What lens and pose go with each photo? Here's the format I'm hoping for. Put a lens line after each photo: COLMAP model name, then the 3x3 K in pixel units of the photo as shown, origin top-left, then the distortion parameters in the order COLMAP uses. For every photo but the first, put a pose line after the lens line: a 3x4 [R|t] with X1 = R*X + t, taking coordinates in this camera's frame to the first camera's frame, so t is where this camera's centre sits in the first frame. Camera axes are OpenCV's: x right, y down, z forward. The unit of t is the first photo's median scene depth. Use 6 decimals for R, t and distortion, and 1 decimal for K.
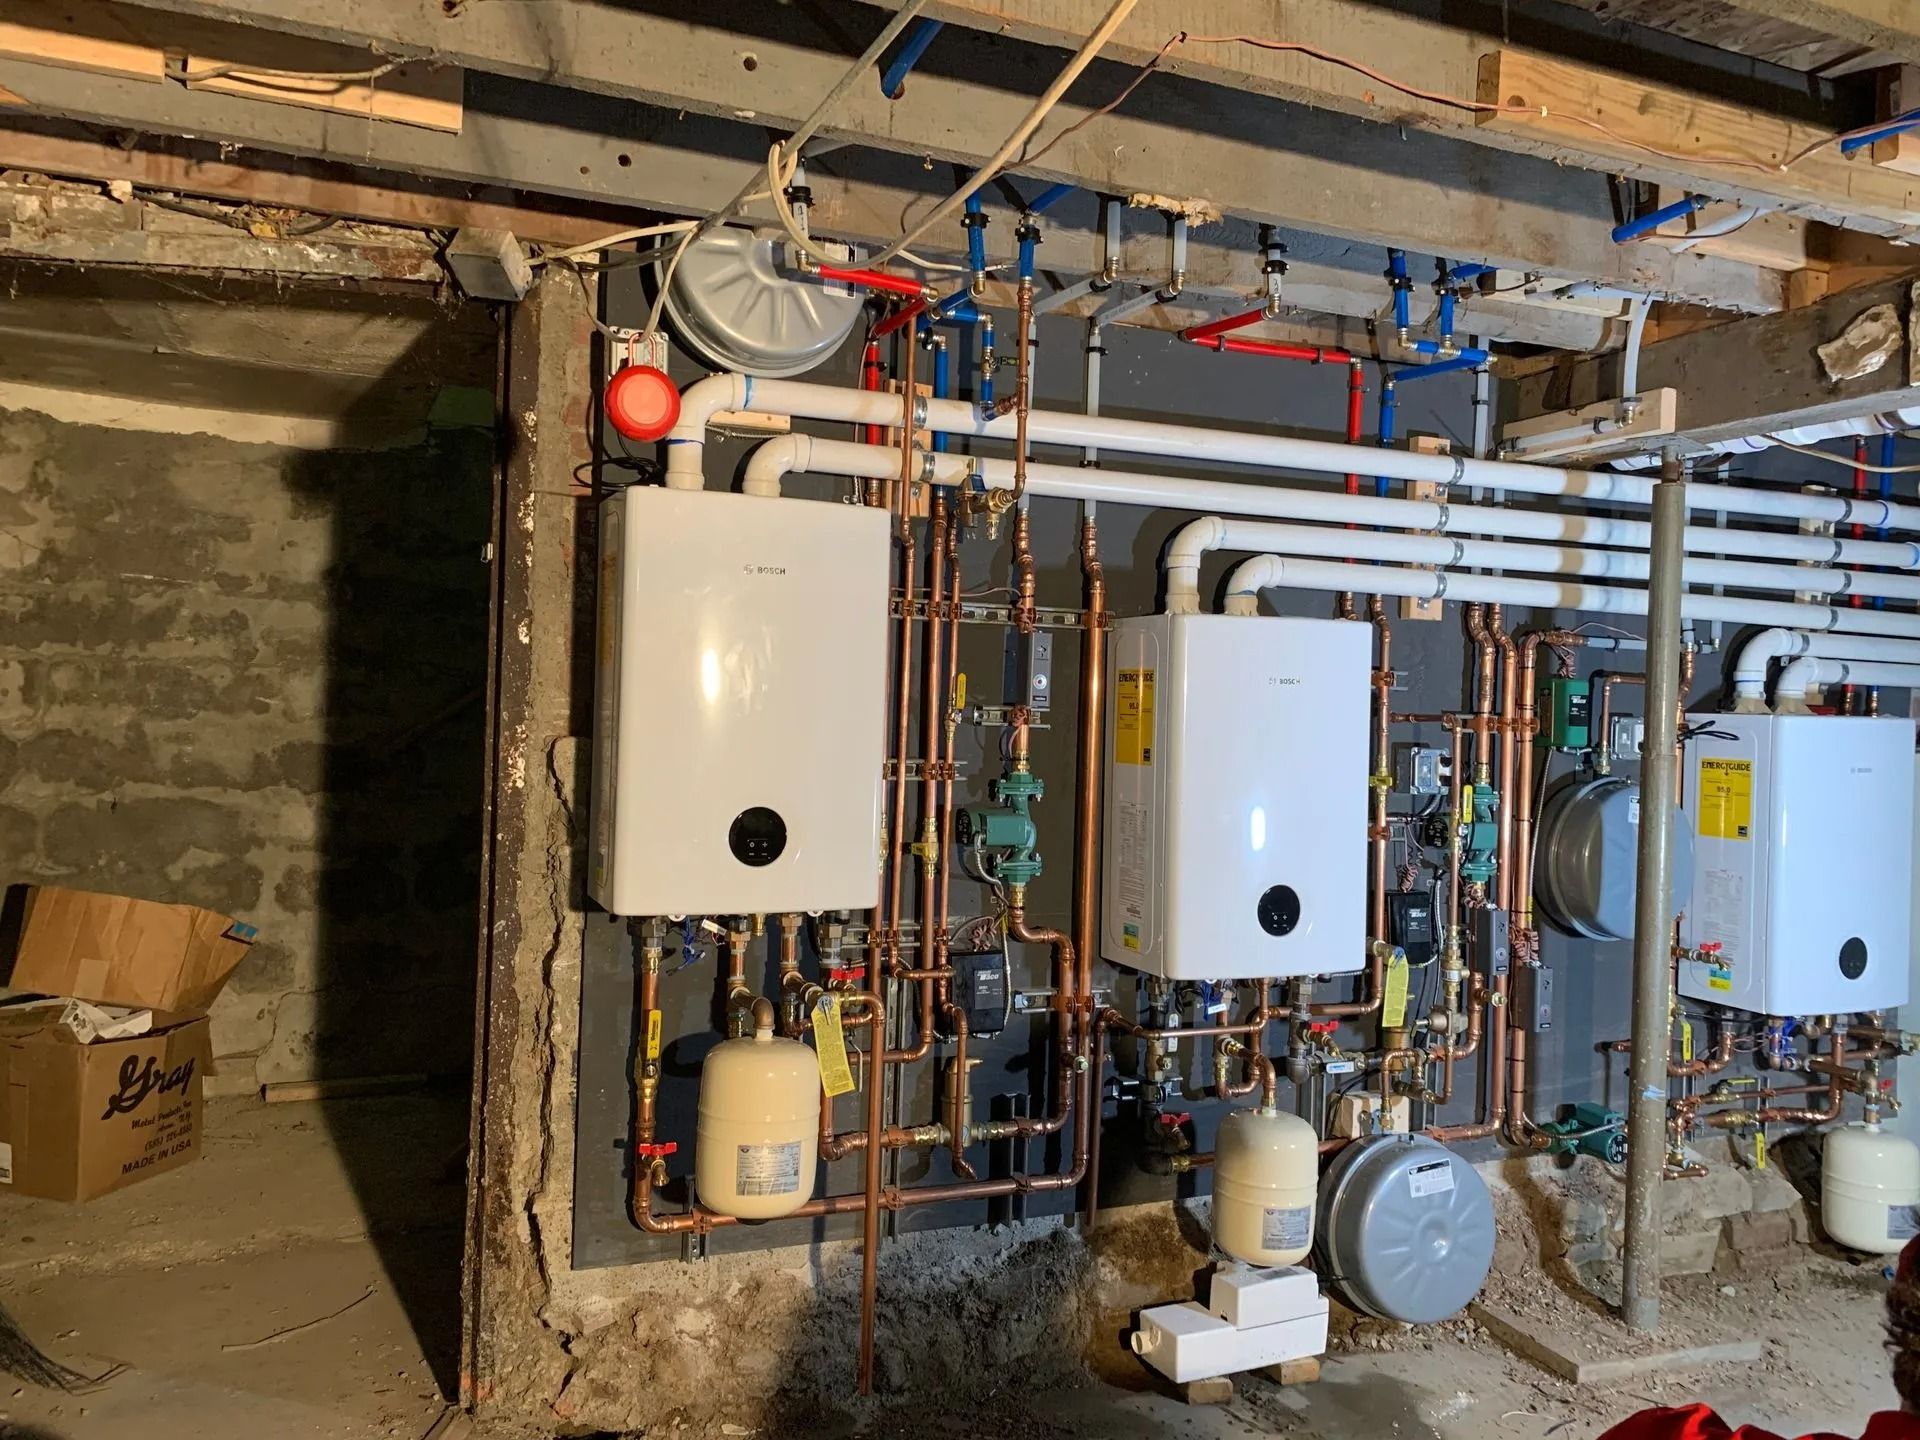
lens RADIAL K [[1285.7, 0, 960.0], [0, 1285.7, 720.0], [0, 0, 1]] dist [0.017393, -0.000957]
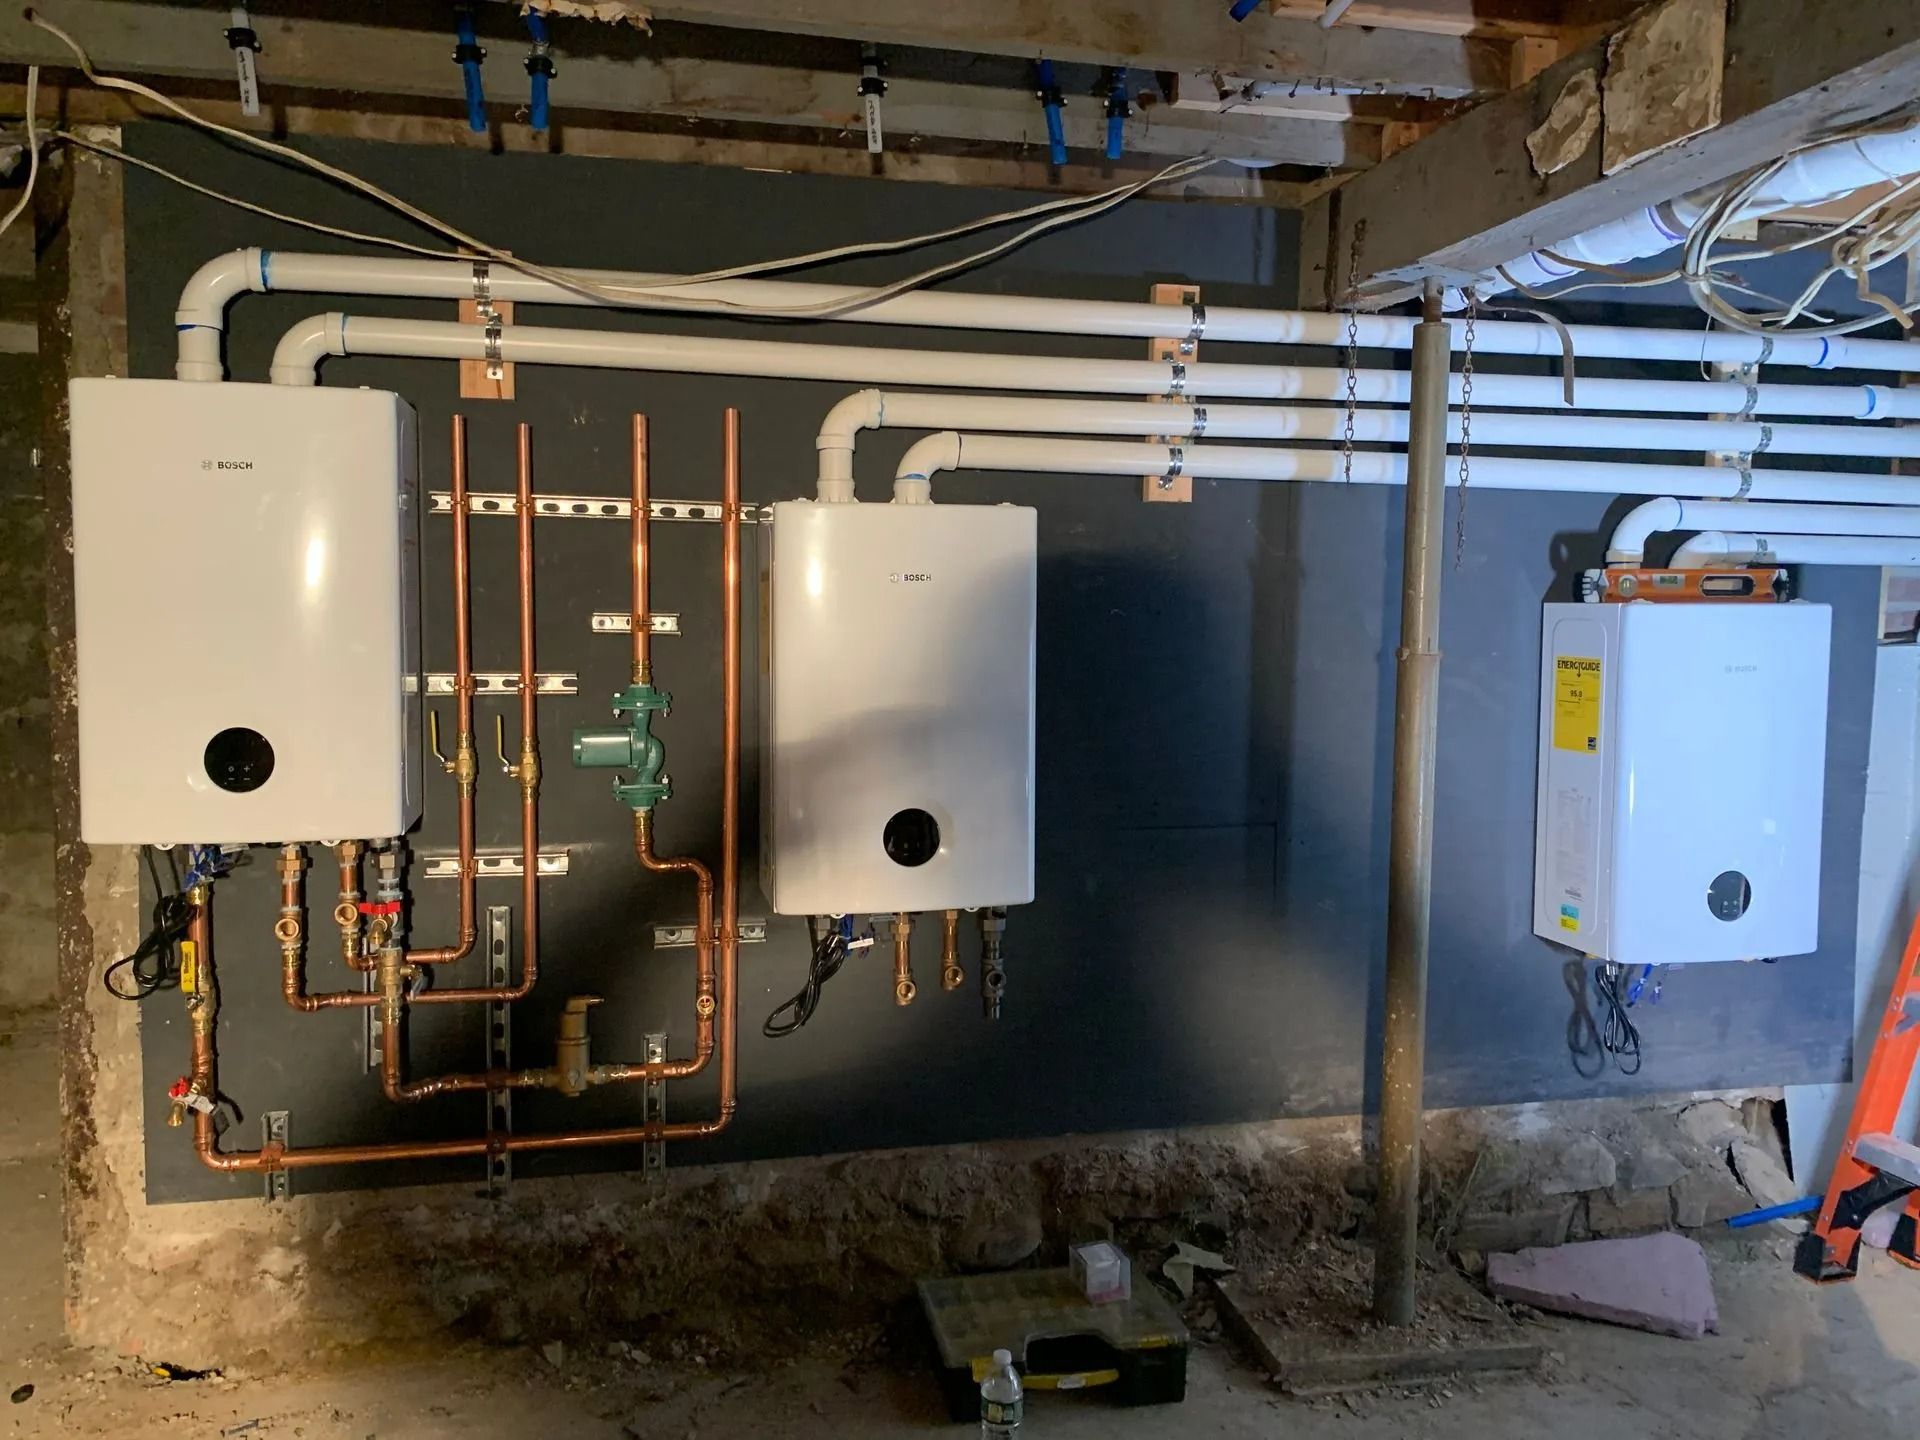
lens RADIAL K [[1292.9, 0, 960.8], [0, 1292.9, 695.0], [0, 0, 1]] dist [0.032547, -0.017604]
pose [[0.987955, -0.008741, -0.154496, 0.386856], [0.017134, 0.998444, 0.053072, 0.003764], [0.153792, -0.055080, 0.986567, 0.127552]]
